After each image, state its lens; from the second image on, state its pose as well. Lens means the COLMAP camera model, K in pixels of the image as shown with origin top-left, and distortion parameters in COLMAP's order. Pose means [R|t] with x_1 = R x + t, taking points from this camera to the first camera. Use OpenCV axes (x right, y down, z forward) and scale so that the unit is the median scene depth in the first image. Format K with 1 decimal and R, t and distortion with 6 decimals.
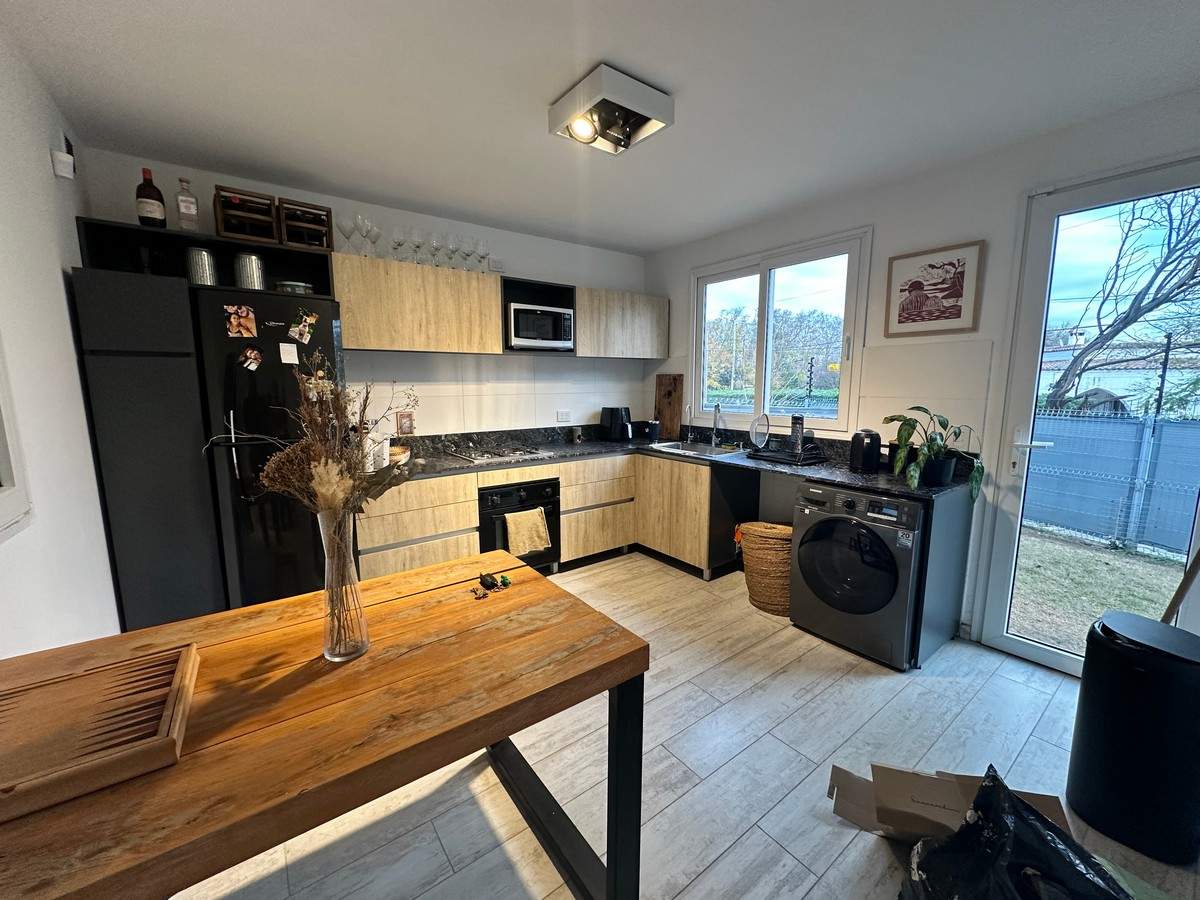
lens RADIAL K [[475.0, 0, 598.7], [0, 475.0, 450.2], [0, 0, 1]] dist [-0.001229, 0.000299]
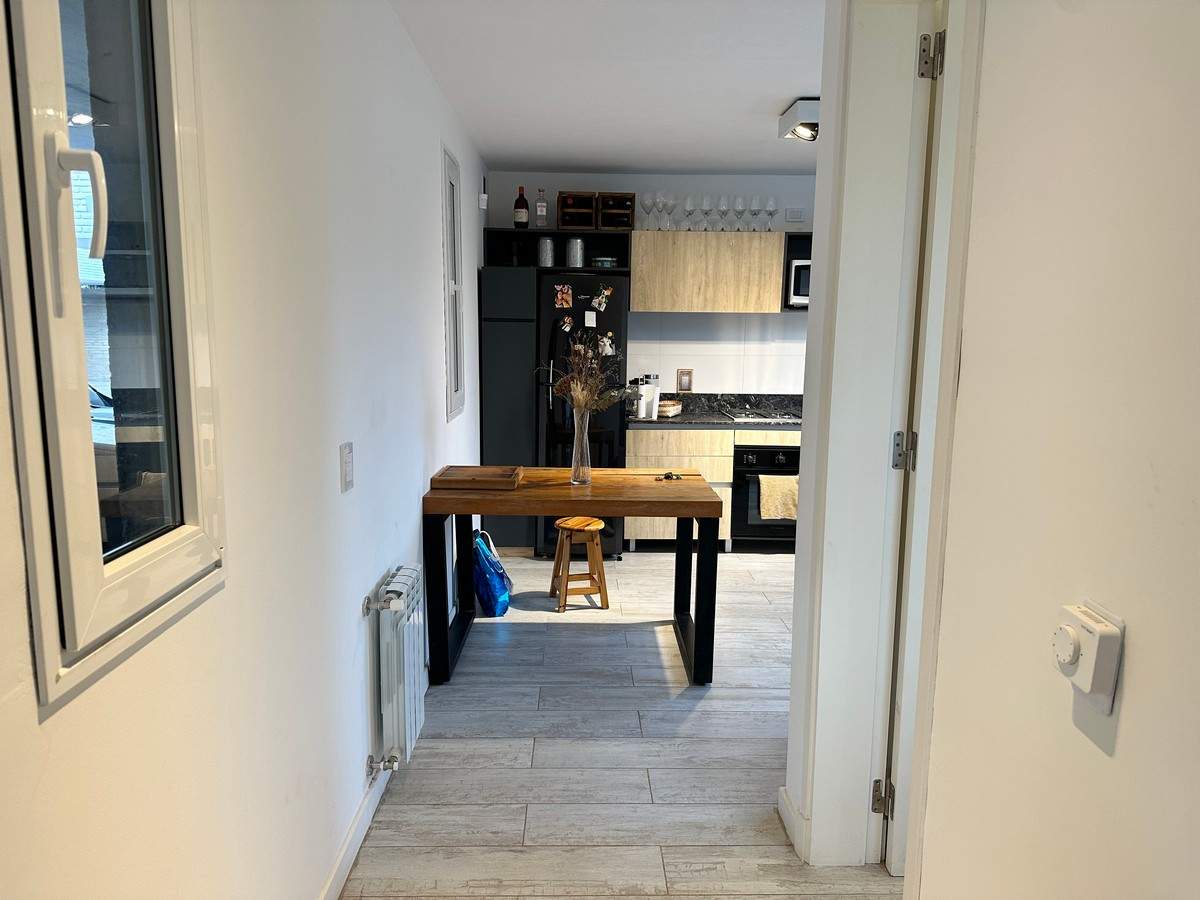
lens RADIAL K [[836.4, 0, 595.4], [0, 836.4, 465.8], [0, 0, 1]] dist [0.077677, -0.079412]
pose [[0.810428, 0.108009, -0.575796, 0.553903], [-0.098706, 0.993981, 0.047525, 0.067107], [0.577464, 0.018319, 0.816211, -0.660195]]
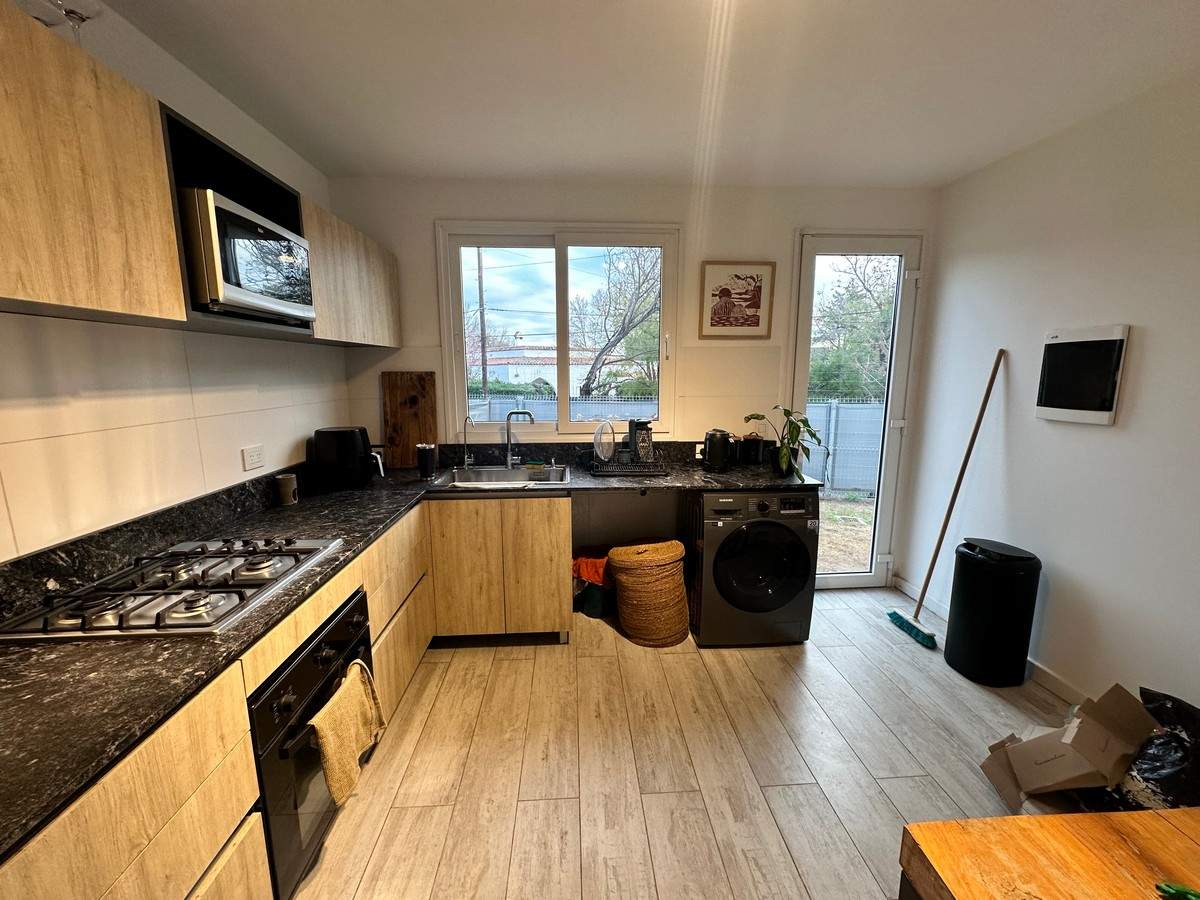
lens RADIAL K [[475.0, 0, 598.2], [0, 475.0, 450.3], [0, 0, 1]] dist [-0.001229, 0.000299]
pose [[0.552737, -0.136392, 0.822119, -0.373389], [0.121241, 0.989181, 0.082595, -0.101874], [-0.824489, 0.054021, 0.563293, 0.570574]]
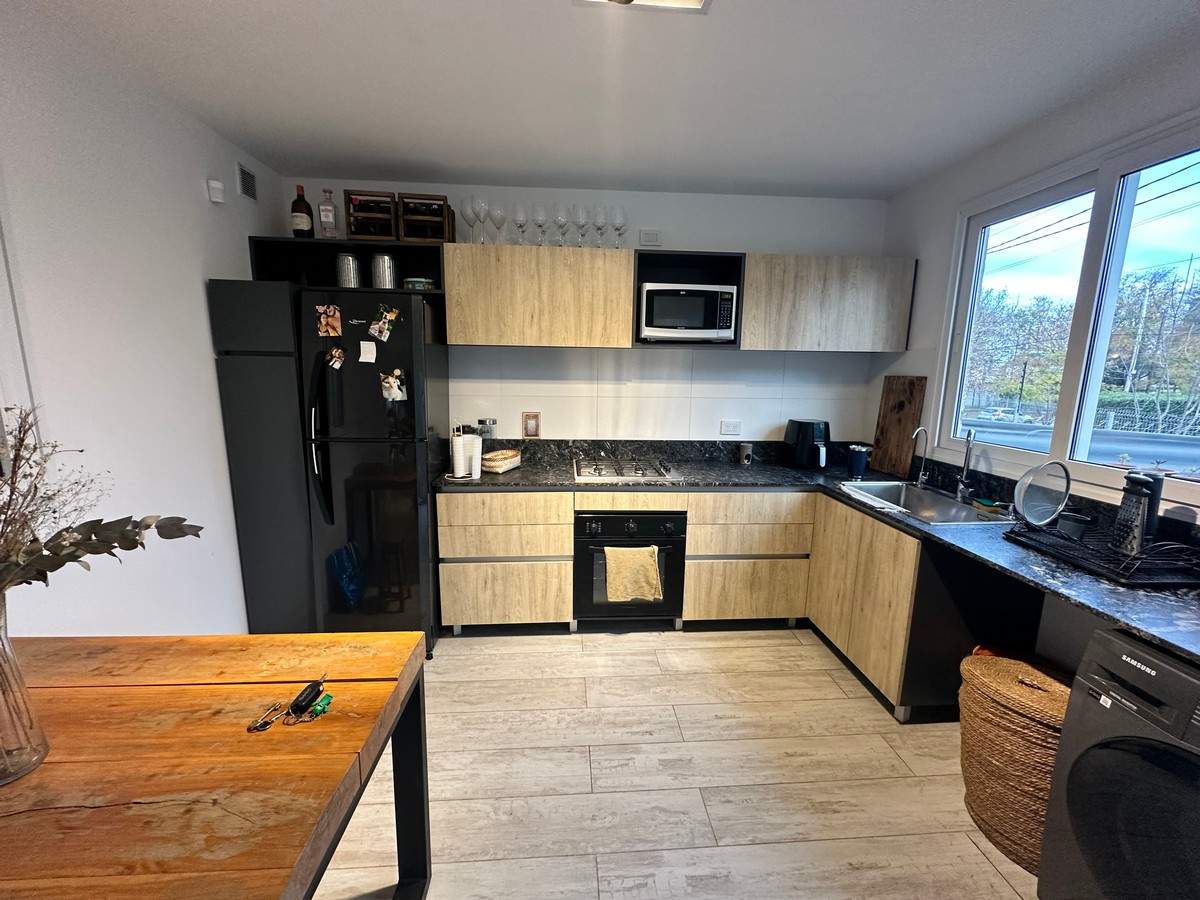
lens RADIAL K [[475.0, 0, 601.7], [0, 475.0, 450.1], [0, 0, 1]] dist [-0.001229, 0.000299]
pose [[0.842209, 0.106761, -0.528475, 0.214662], [-0.095307, 0.994243, 0.048966, -0.070957], [0.530660, 0.009128, 0.847536, 0.316768]]
